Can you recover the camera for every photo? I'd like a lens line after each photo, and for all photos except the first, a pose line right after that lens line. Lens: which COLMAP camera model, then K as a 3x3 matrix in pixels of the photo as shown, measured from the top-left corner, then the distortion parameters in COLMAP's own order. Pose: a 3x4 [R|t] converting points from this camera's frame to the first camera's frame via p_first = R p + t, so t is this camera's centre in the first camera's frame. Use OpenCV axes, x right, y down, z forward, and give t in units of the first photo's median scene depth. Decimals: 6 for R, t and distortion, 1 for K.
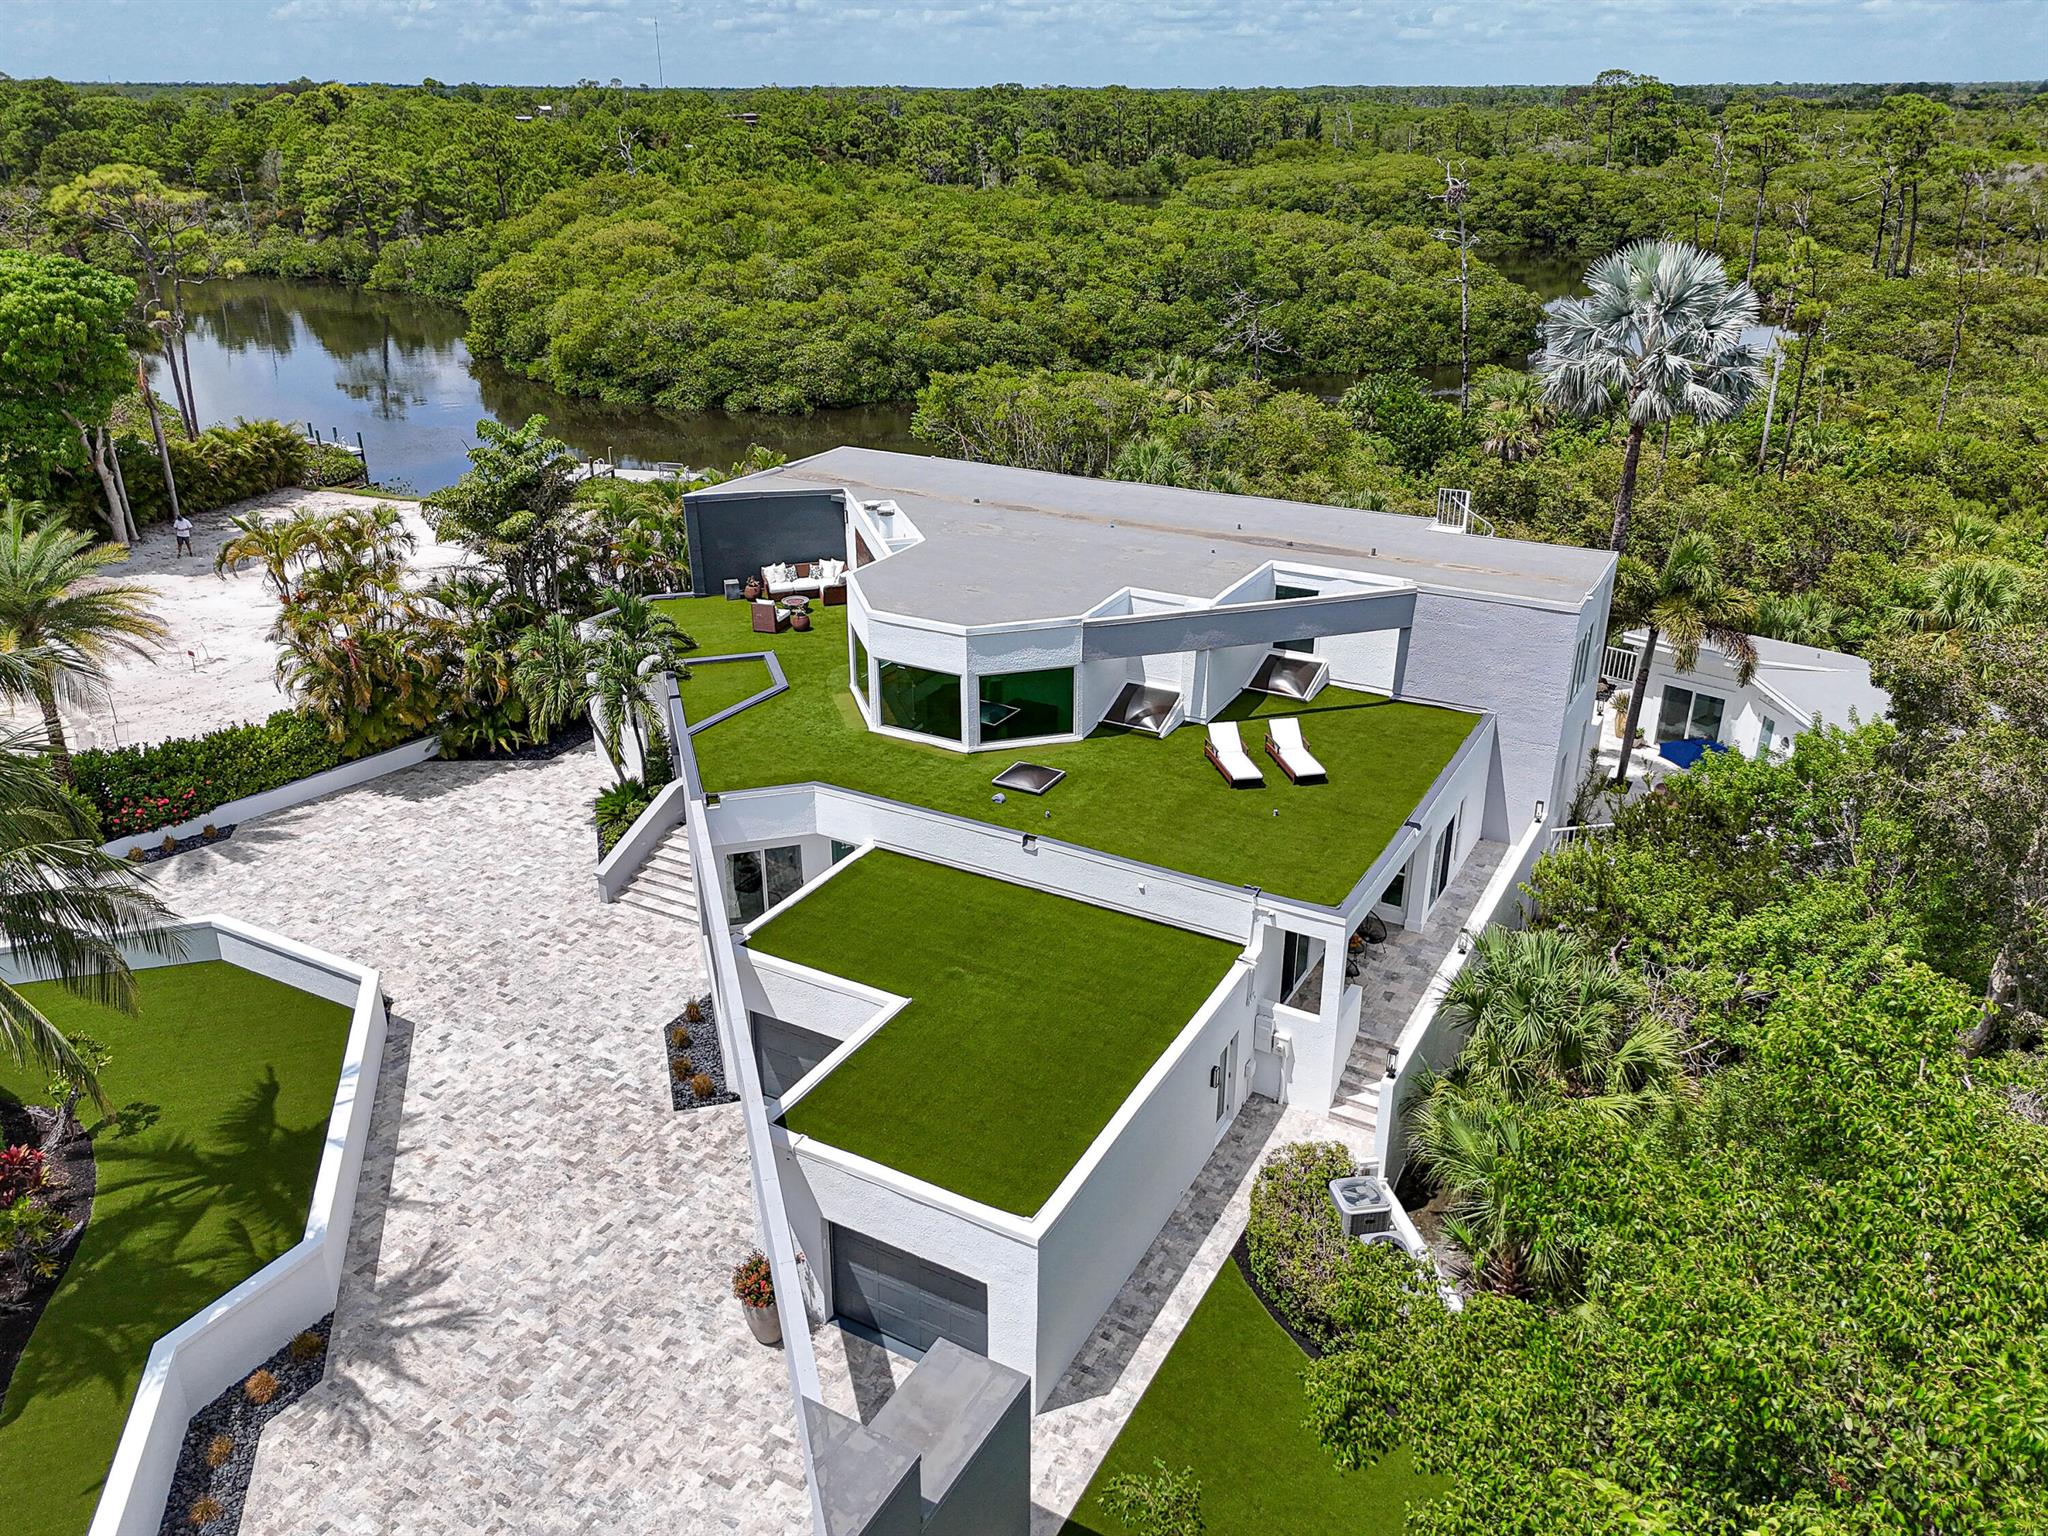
lens RADIAL K [[1529.9, 0, 1027.4], [0, 1529.9, 737.2], [0, 0, 1]] dist [0.090171, -0.086021]
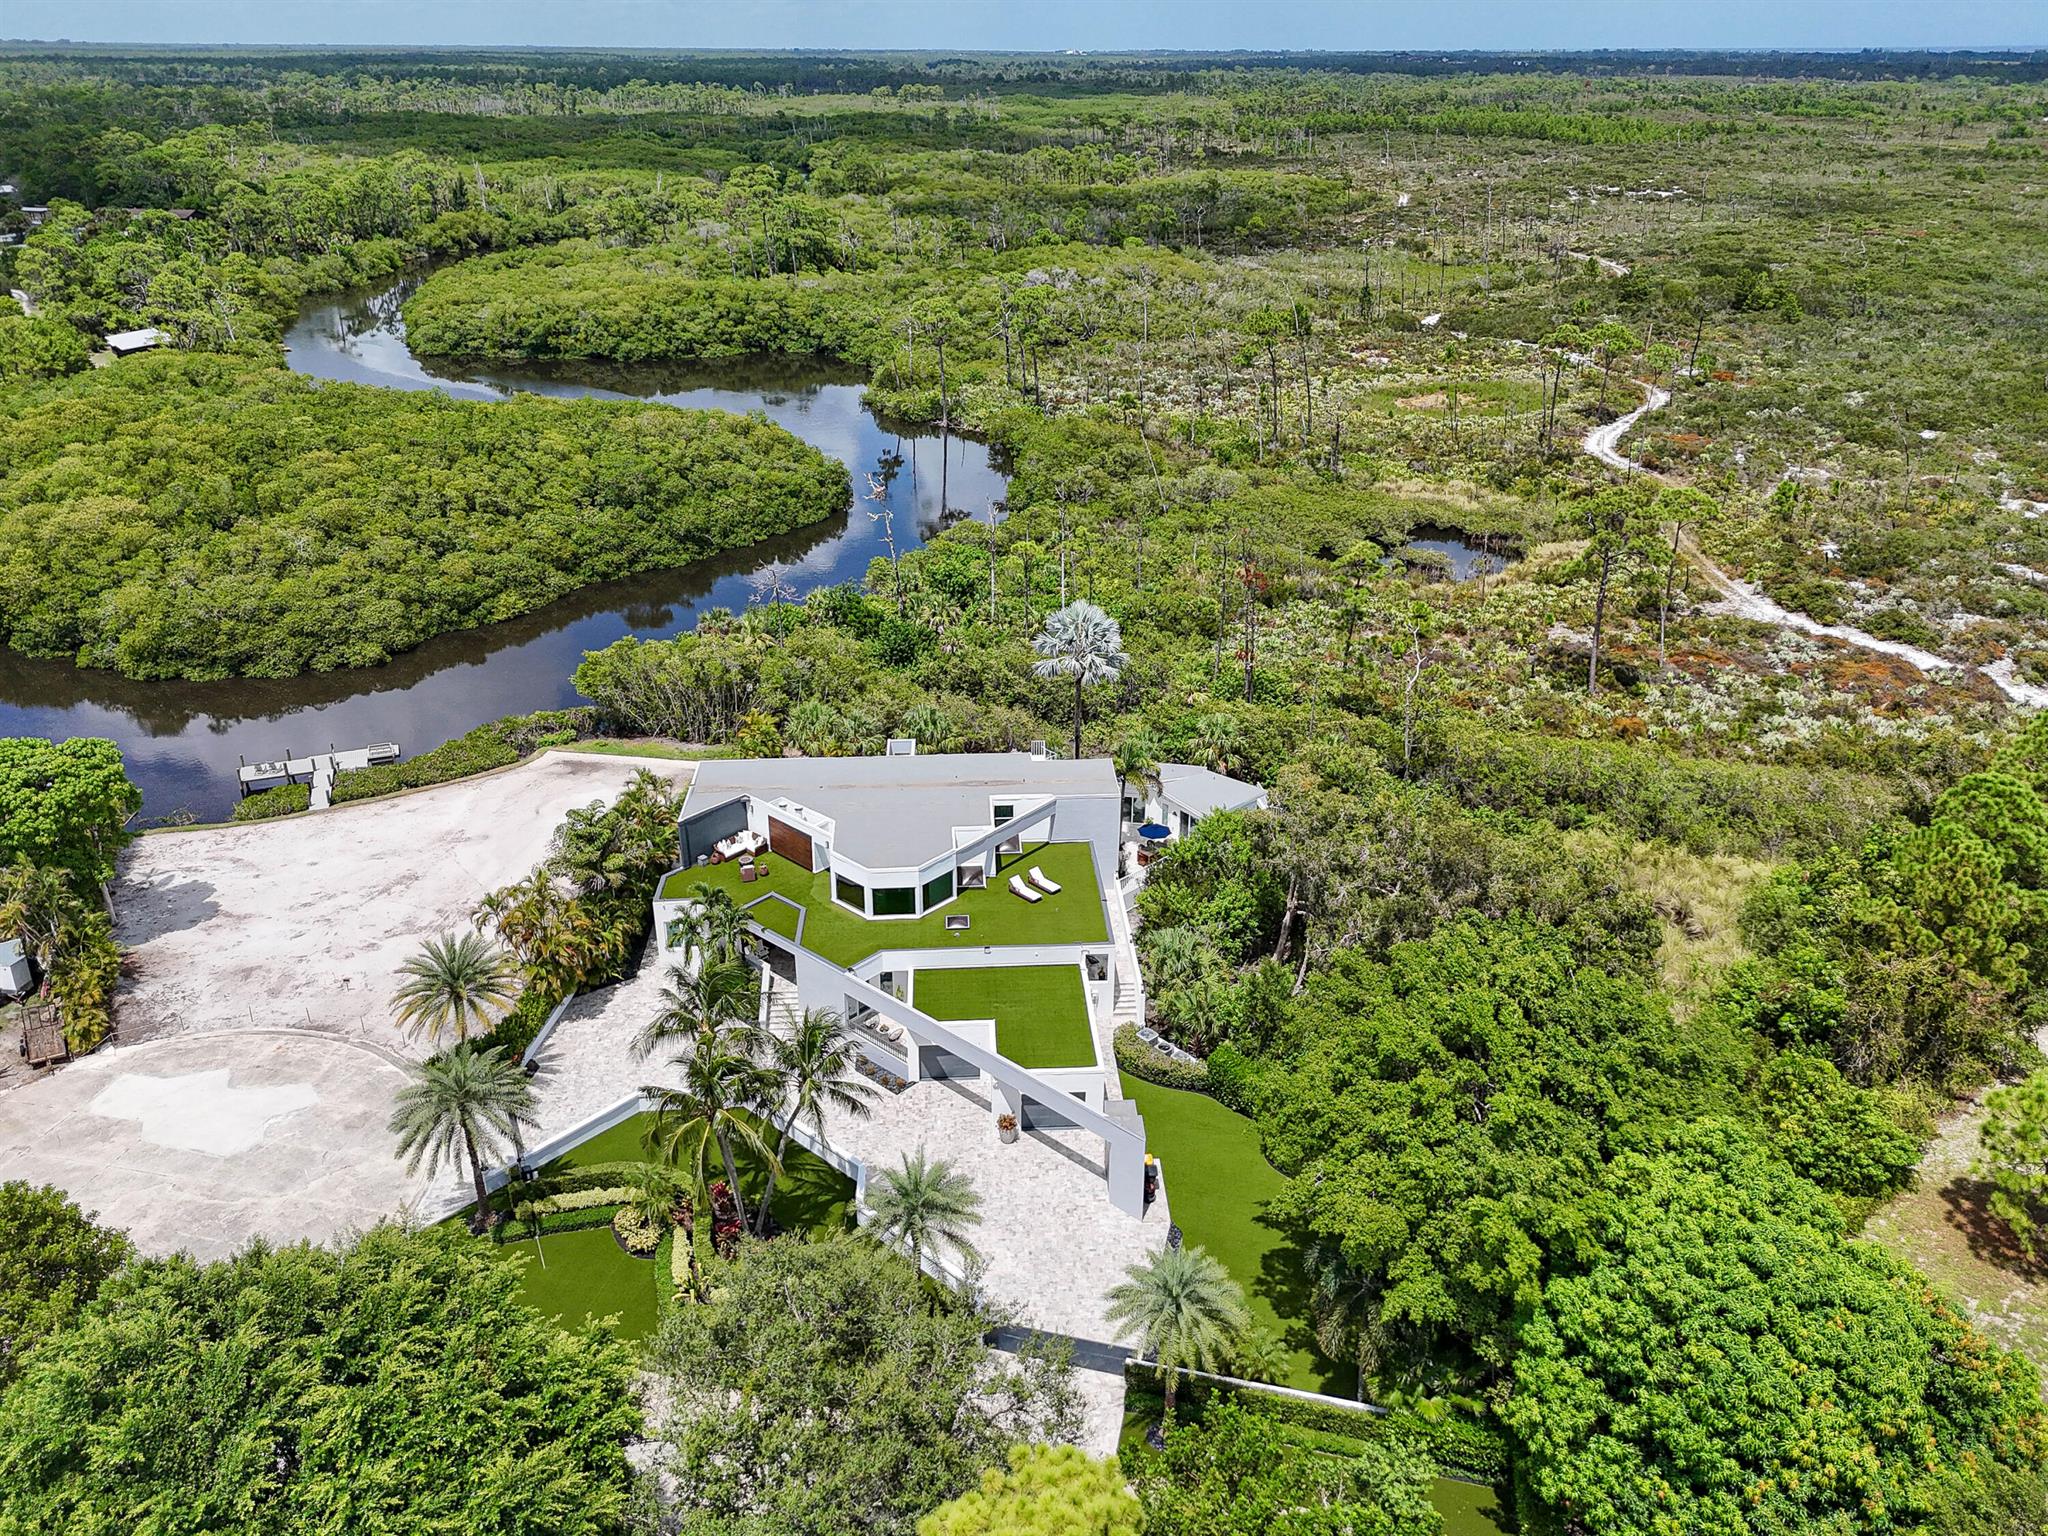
lens RADIAL K [[1529.9, 0, 1027.4], [0, 1529.9, 737.2], [0, 0, 1]] dist [0.090171, -0.086021]
pose [[0.845833, -0.221137, 0.485453, -0.835558], [0.209287, 0.974632, 0.079318, -0.352147], [-0.490678, 0.034509, 0.870657, -0.955154]]
